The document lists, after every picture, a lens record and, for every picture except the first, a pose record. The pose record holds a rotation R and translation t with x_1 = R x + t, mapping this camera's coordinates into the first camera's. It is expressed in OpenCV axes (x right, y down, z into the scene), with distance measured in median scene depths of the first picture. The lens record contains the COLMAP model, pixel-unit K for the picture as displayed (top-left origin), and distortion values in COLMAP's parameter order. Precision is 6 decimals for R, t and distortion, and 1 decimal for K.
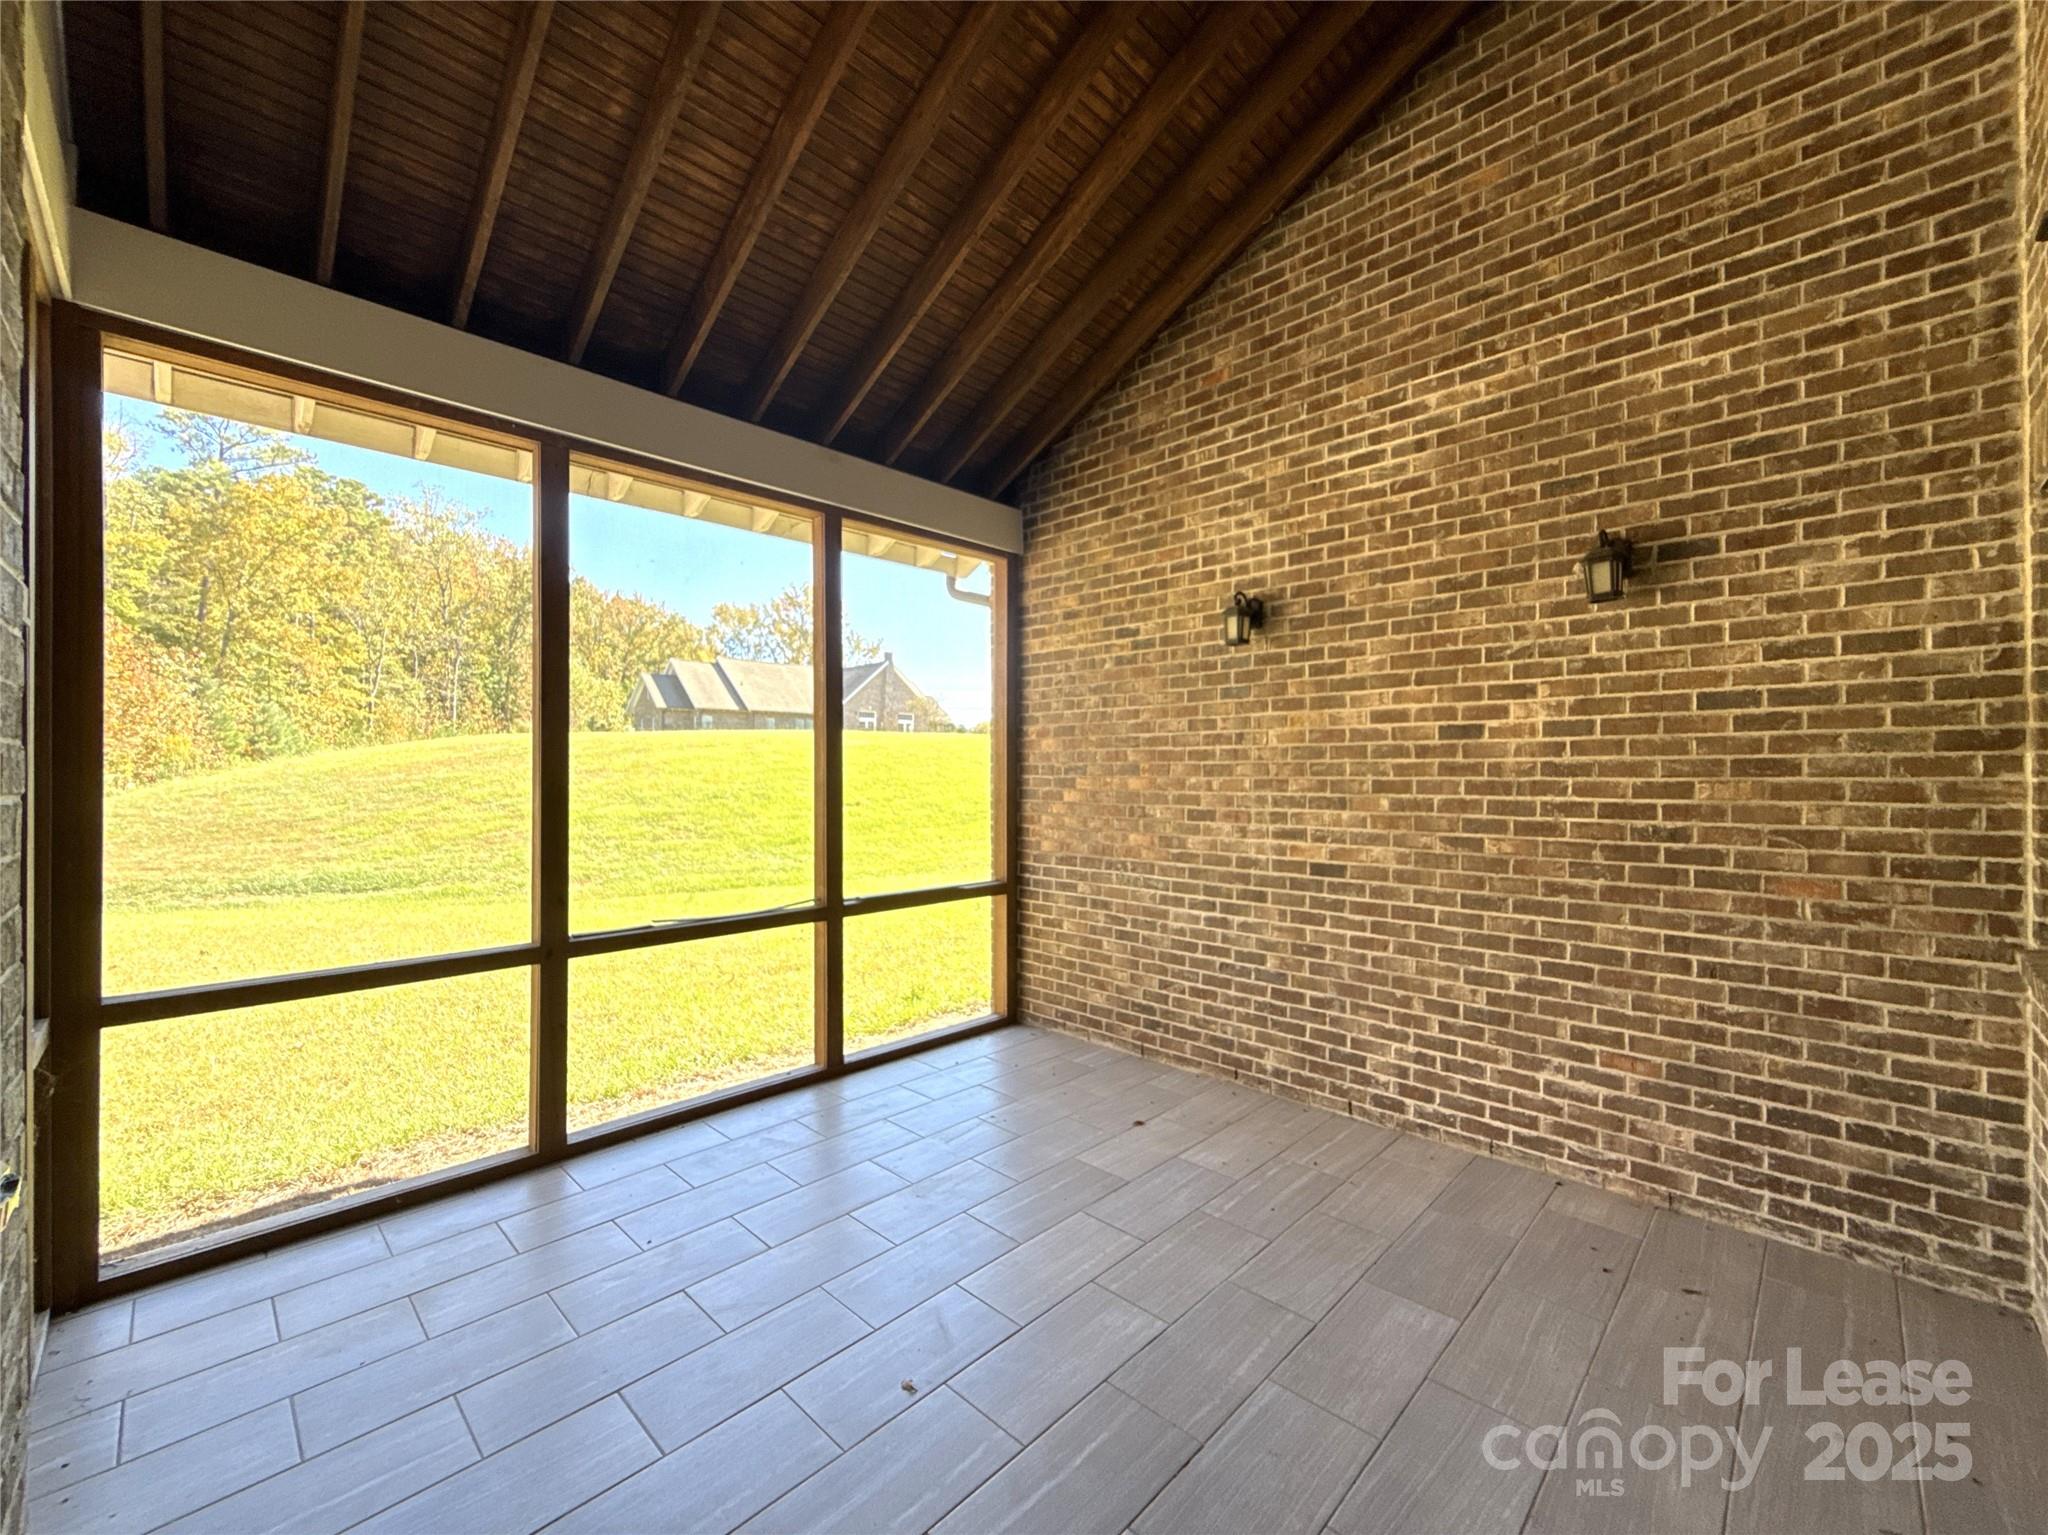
lens RADIAL K [[831.6, 0, 1026.2], [0, 831.6, 758.9], [0, 0, 1]] dist [0.002891, 0.000097]
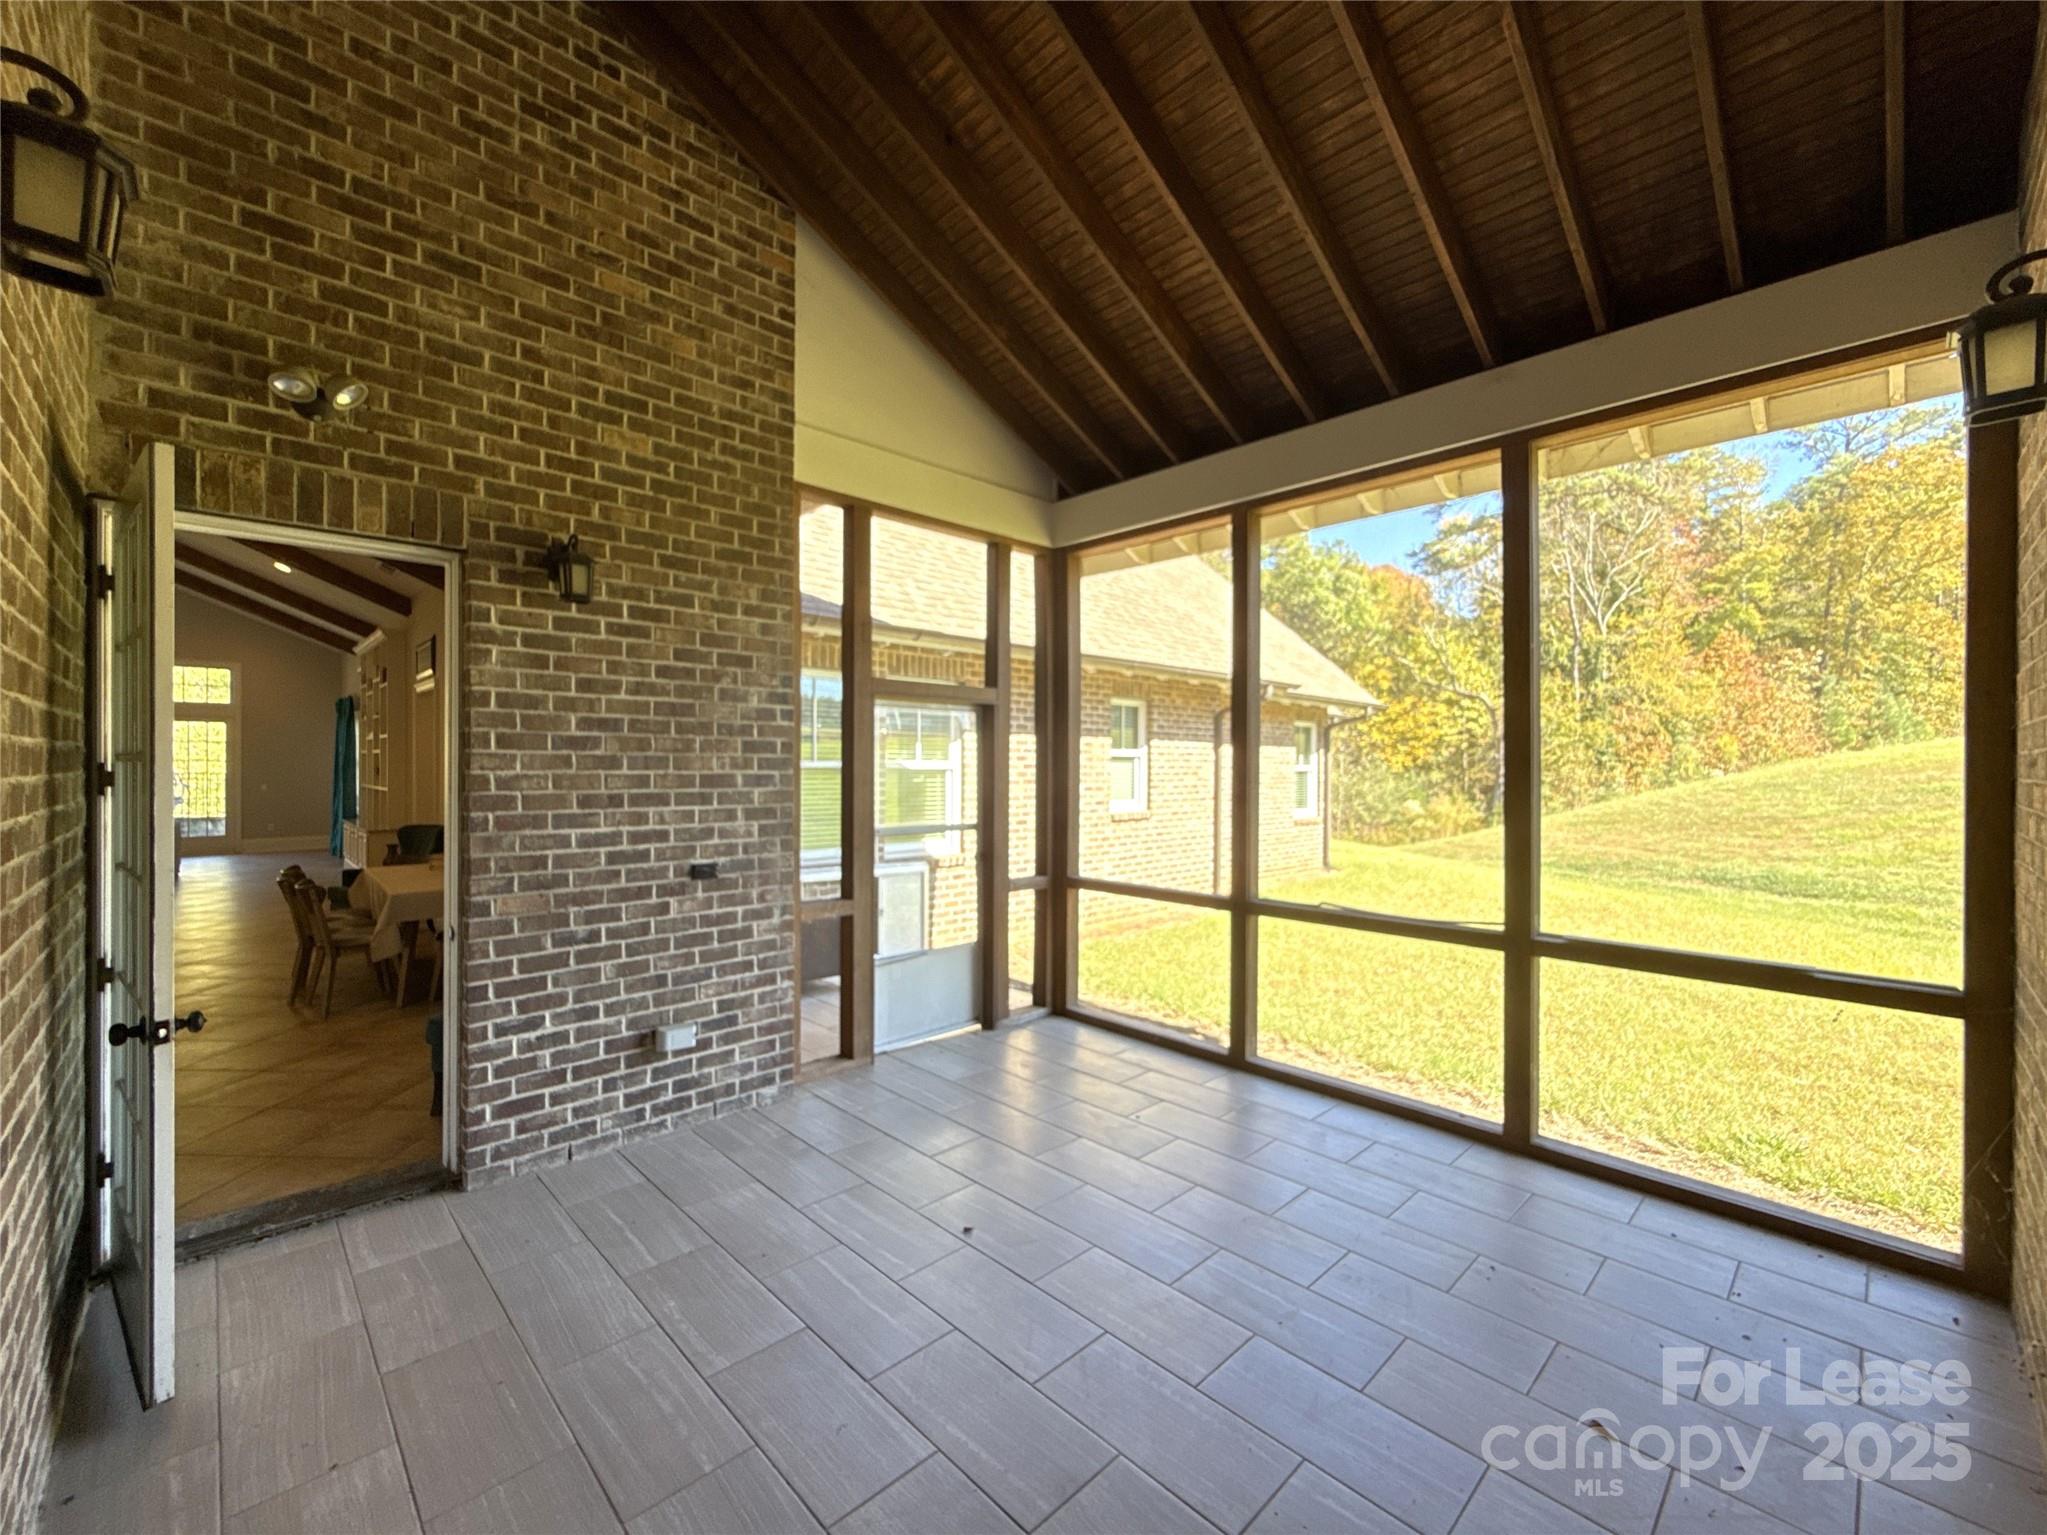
lens RADIAL K [[831.2, 0, 1025.9], [0, 831.2, 772.8], [0, 0, 1]] dist [0.002891, 0.000097]
pose [[-0.009662, 0.011359, -0.999889, 0.457698], [0.010953, 0.999877, 0.011253, 0.004391], [0.999893, -0.010843, -0.009785, 0.433850]]
